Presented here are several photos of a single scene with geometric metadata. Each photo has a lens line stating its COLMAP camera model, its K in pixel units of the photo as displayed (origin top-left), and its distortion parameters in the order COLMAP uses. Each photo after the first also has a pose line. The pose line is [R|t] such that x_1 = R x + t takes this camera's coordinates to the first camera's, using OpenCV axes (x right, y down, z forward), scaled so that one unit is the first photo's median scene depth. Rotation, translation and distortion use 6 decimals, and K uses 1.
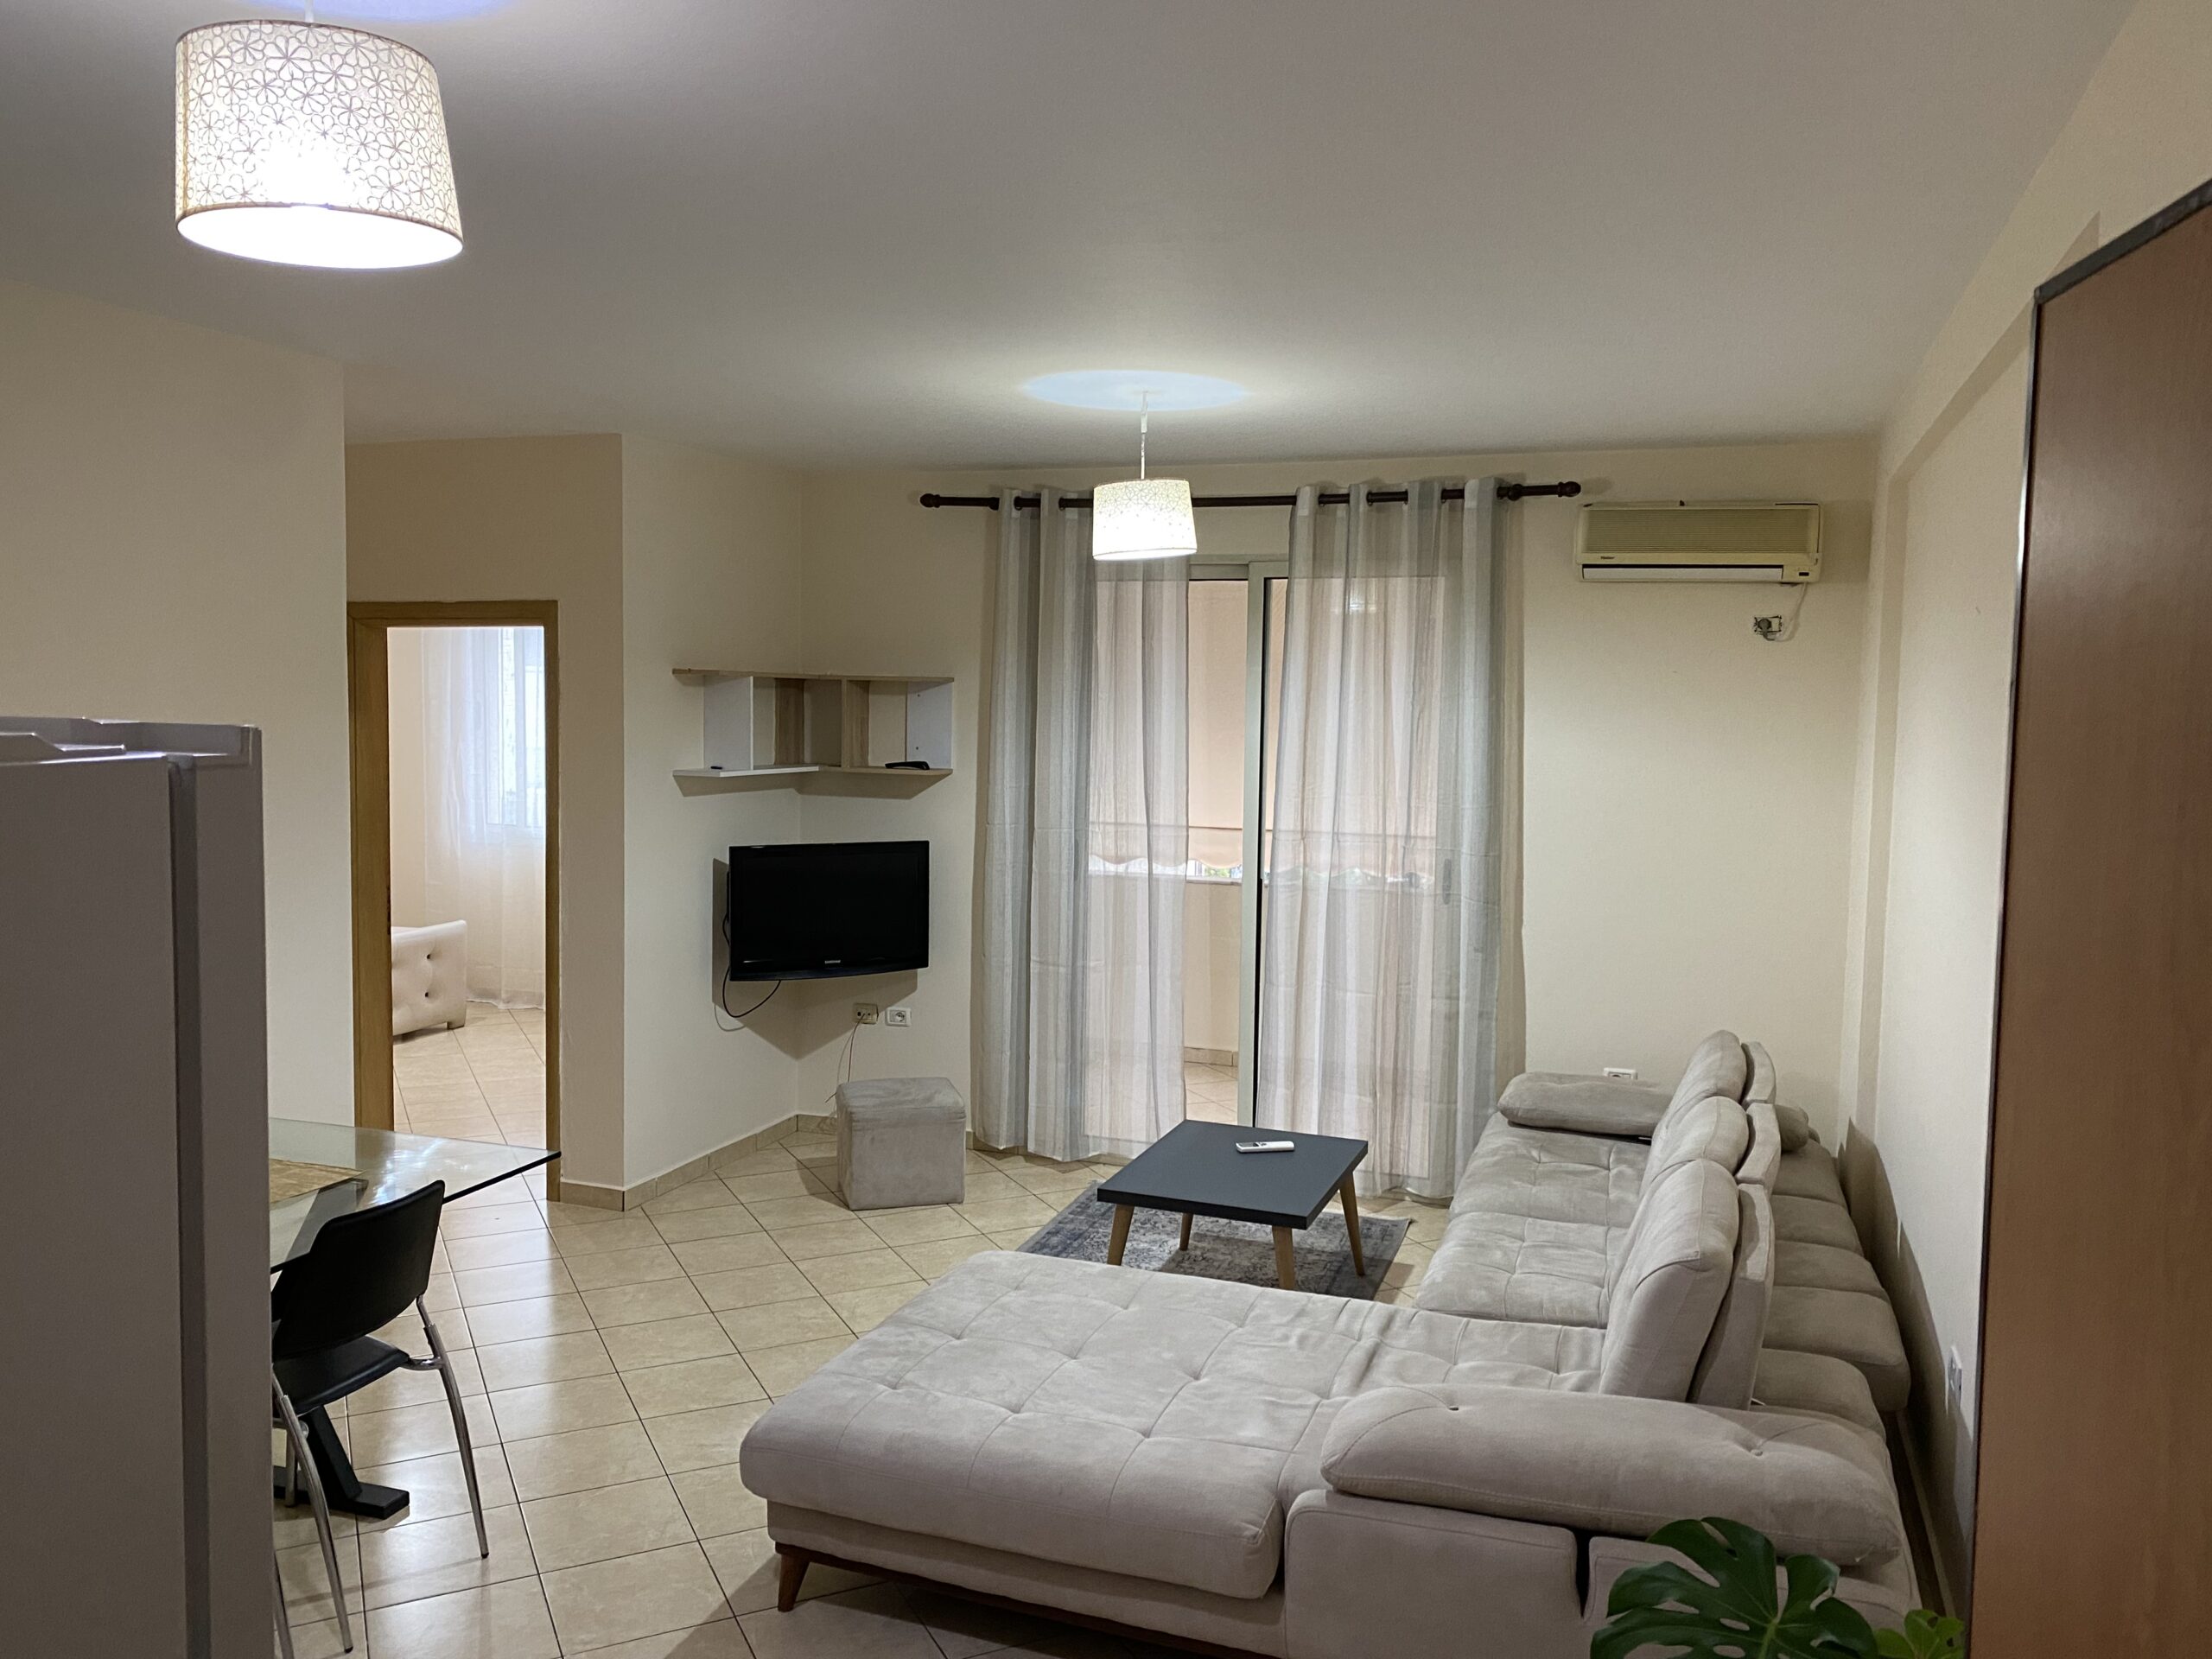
lens RADIAL K [[1663.8, 0, 1101.9], [0, 1663.8, 816.7], [0, 0, 1]] dist [0.113889, -0.171246]
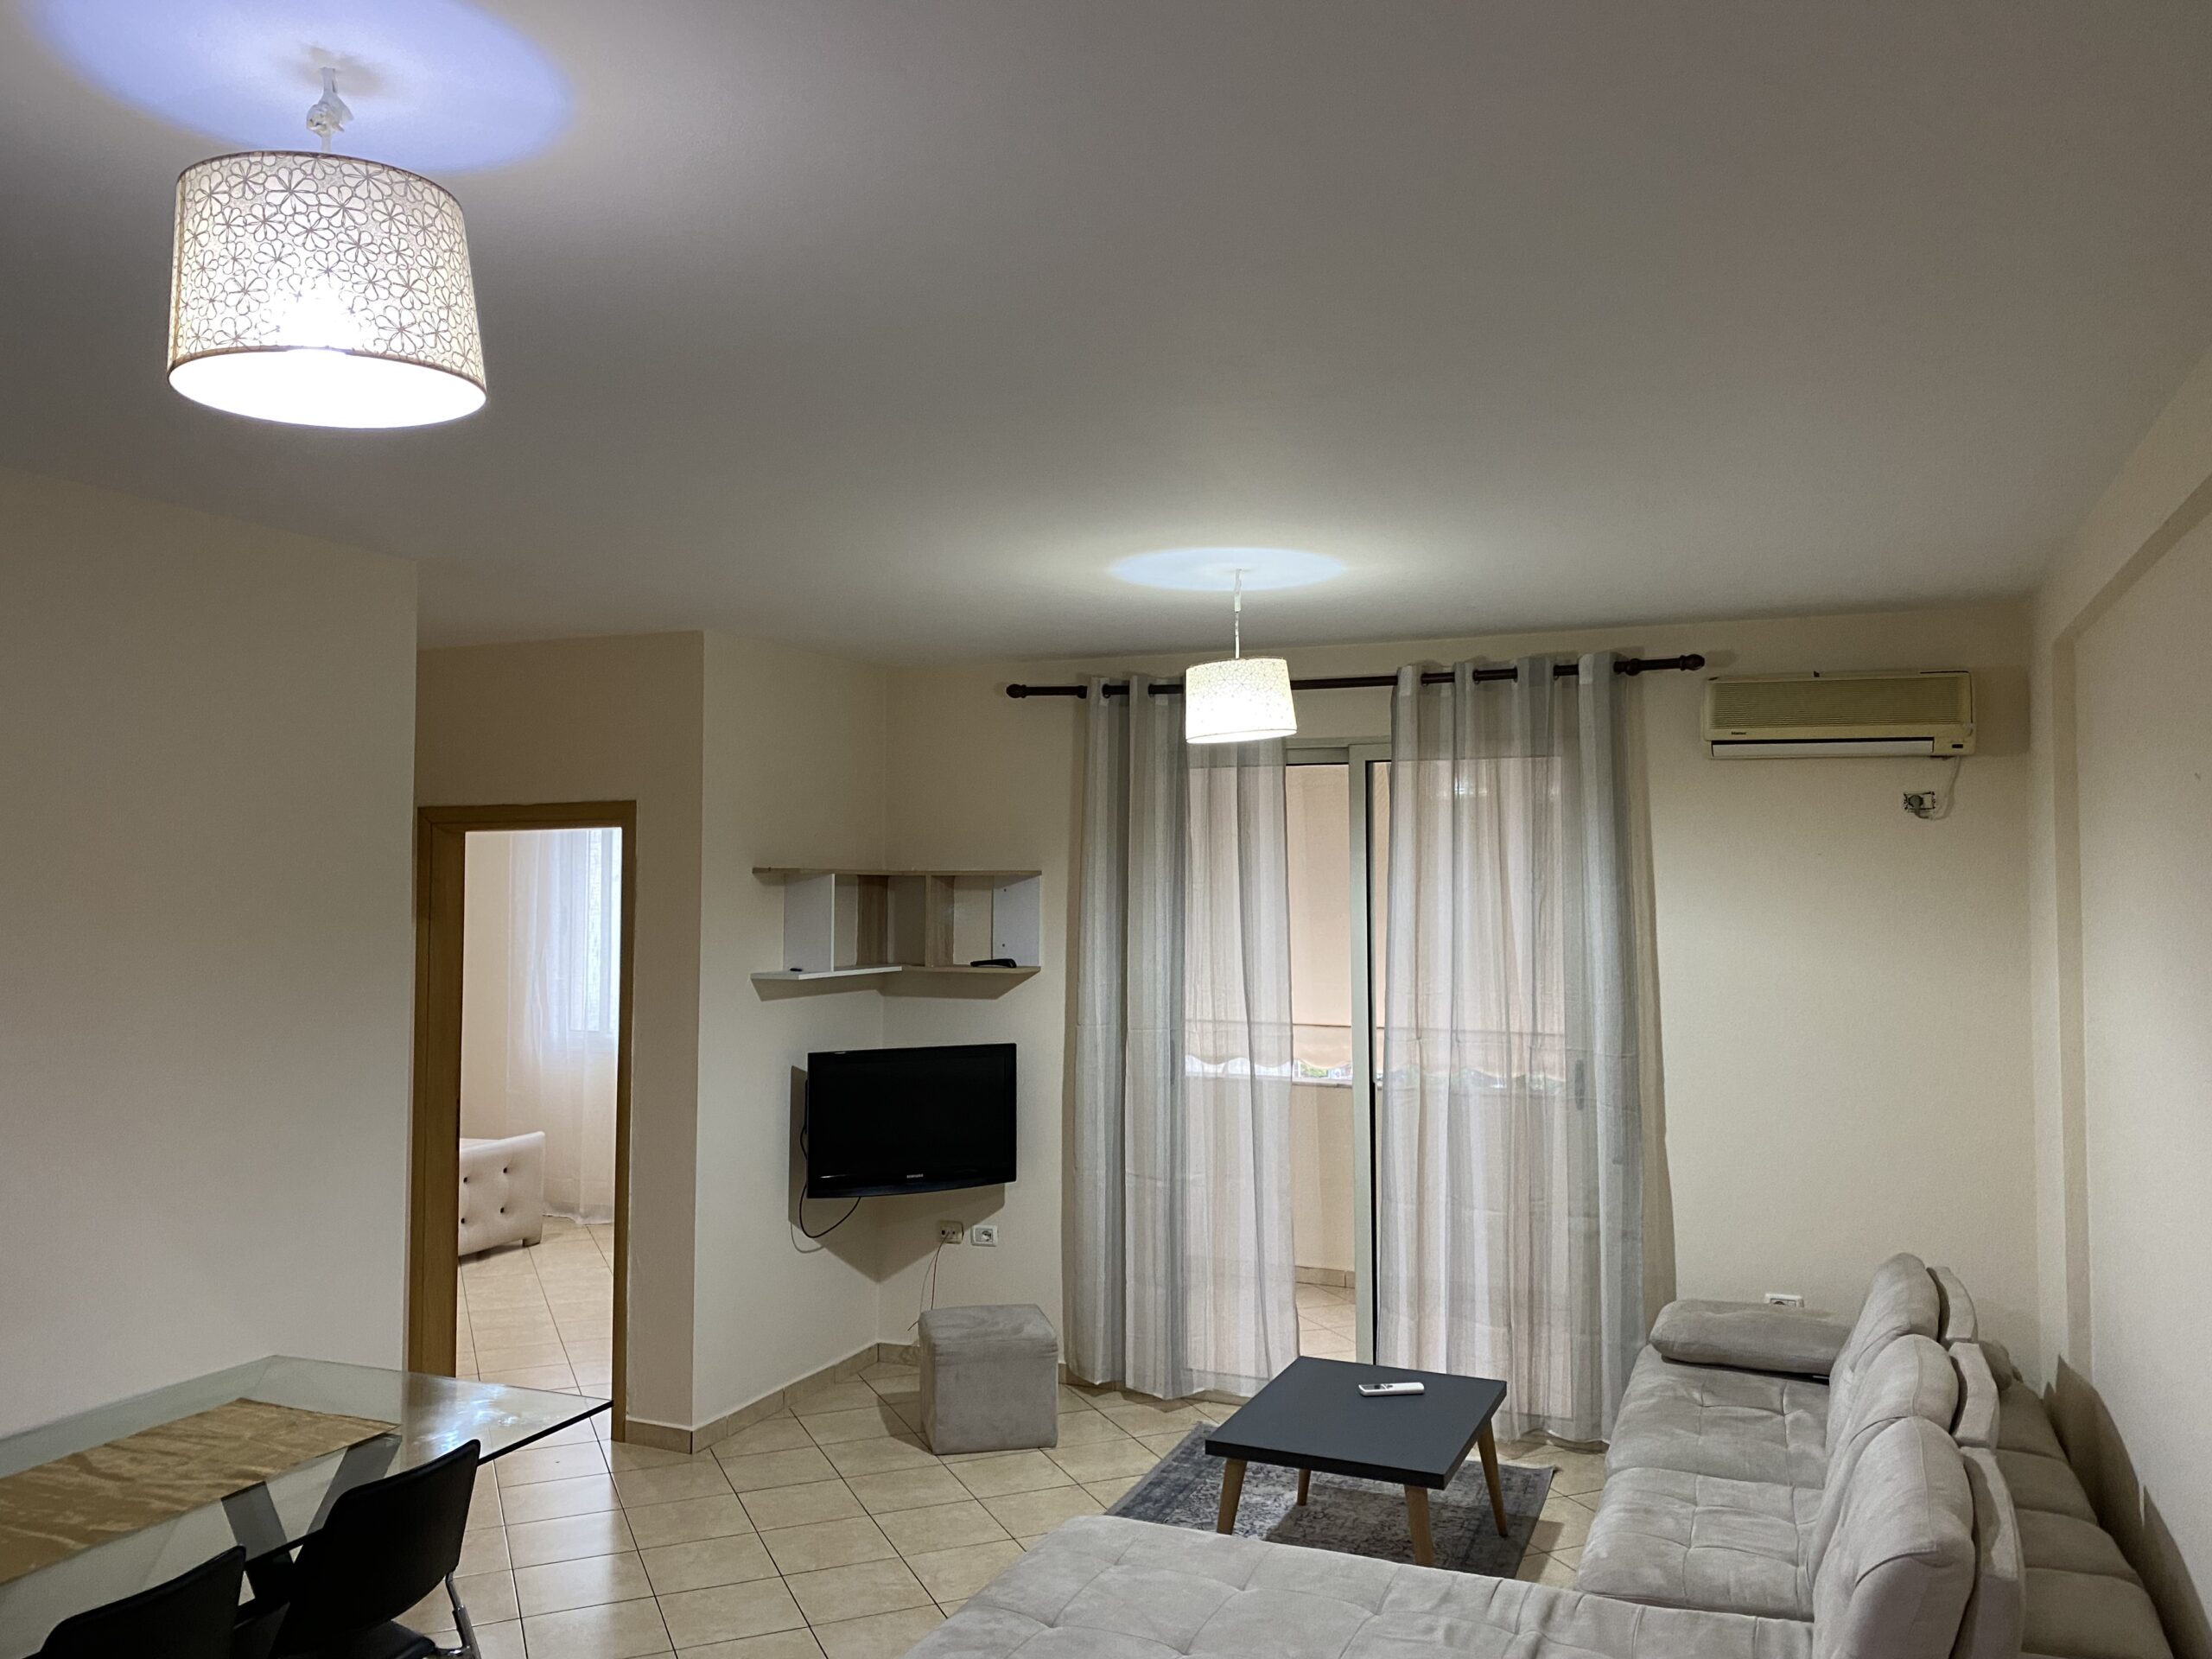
lens RADIAL K [[1663.8, 0, 1101.9], [0, 1663.8, 816.7], [0, 0, 1]] dist [0.113889, -0.171246]
pose [[0.998441, -0.018251, -0.052743, -0.003568], [0.012014, 0.993149, -0.116232, -0.003206], [0.054503, 0.115417, 0.991821, 0.055839]]
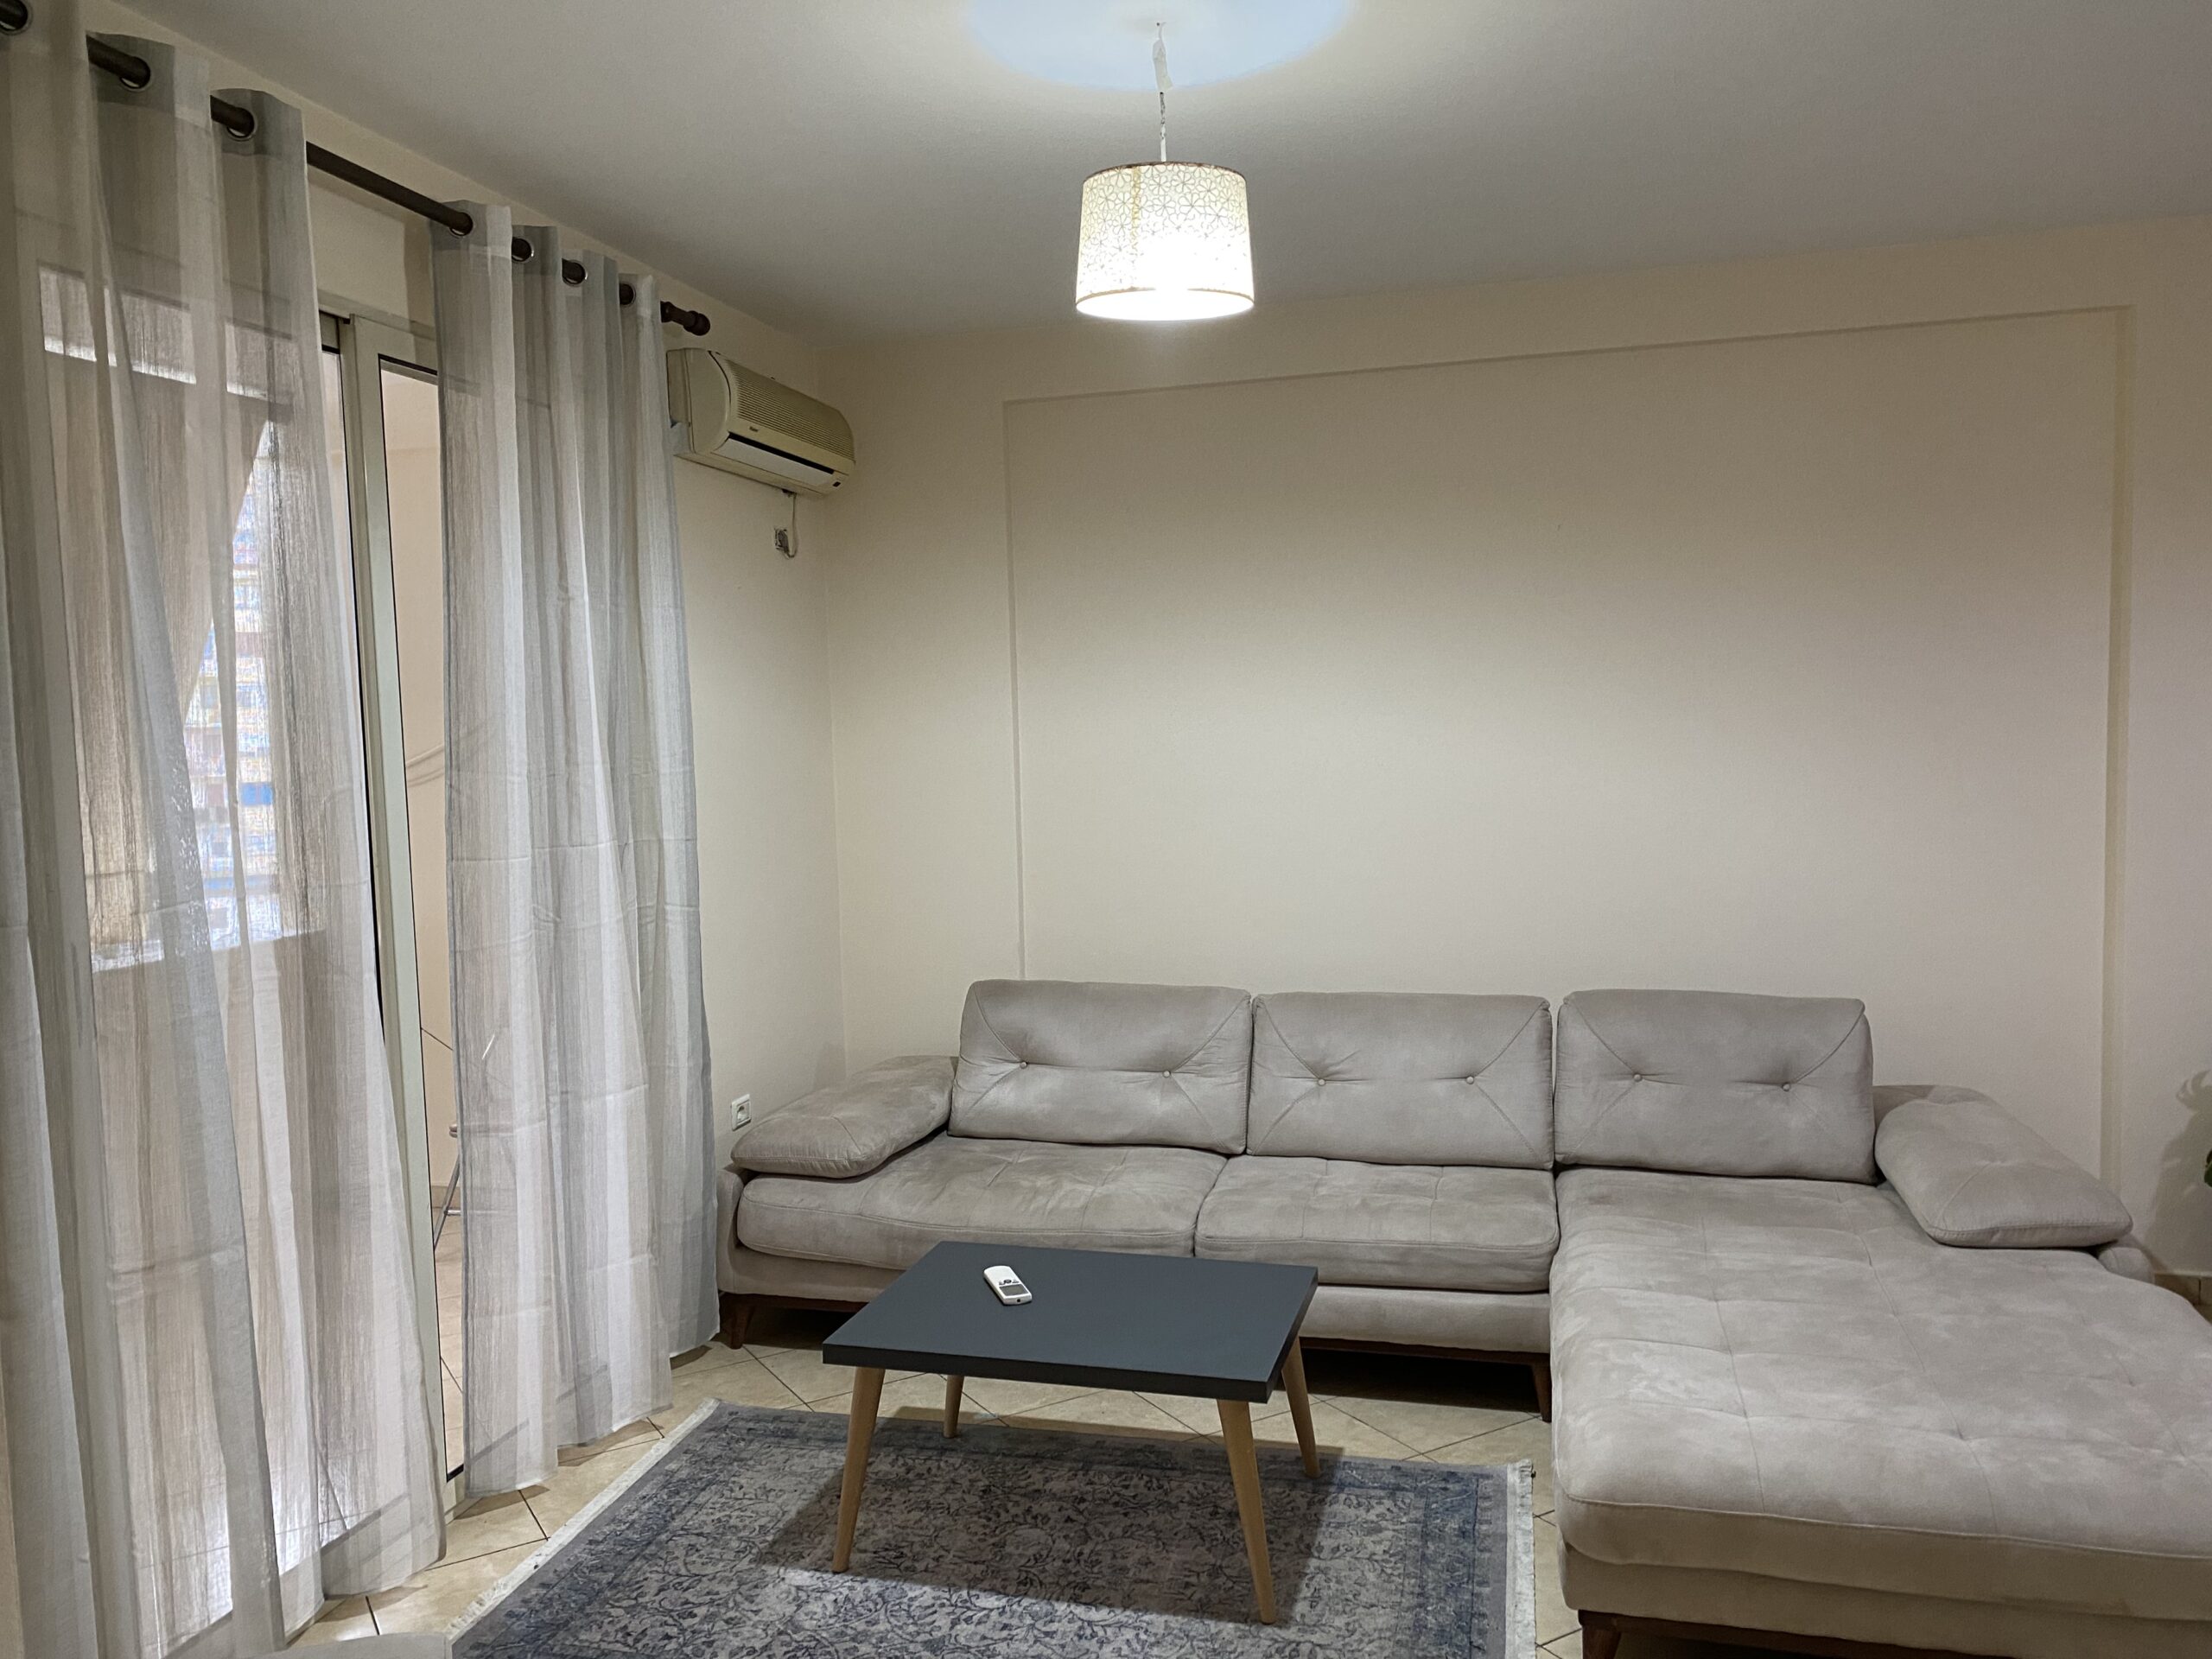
lens RADIAL K [[1663.8, 0, 1101.9], [0, 1663.8, 816.7], [0, 0, 1]] dist [0.113889, -0.171246]
pose [[-0.095580, -0.079468, 0.992245, -0.481440], [0.095398, 0.991489, 0.088597, -0.031360], [-0.990840, 0.103126, -0.087186, 0.901791]]
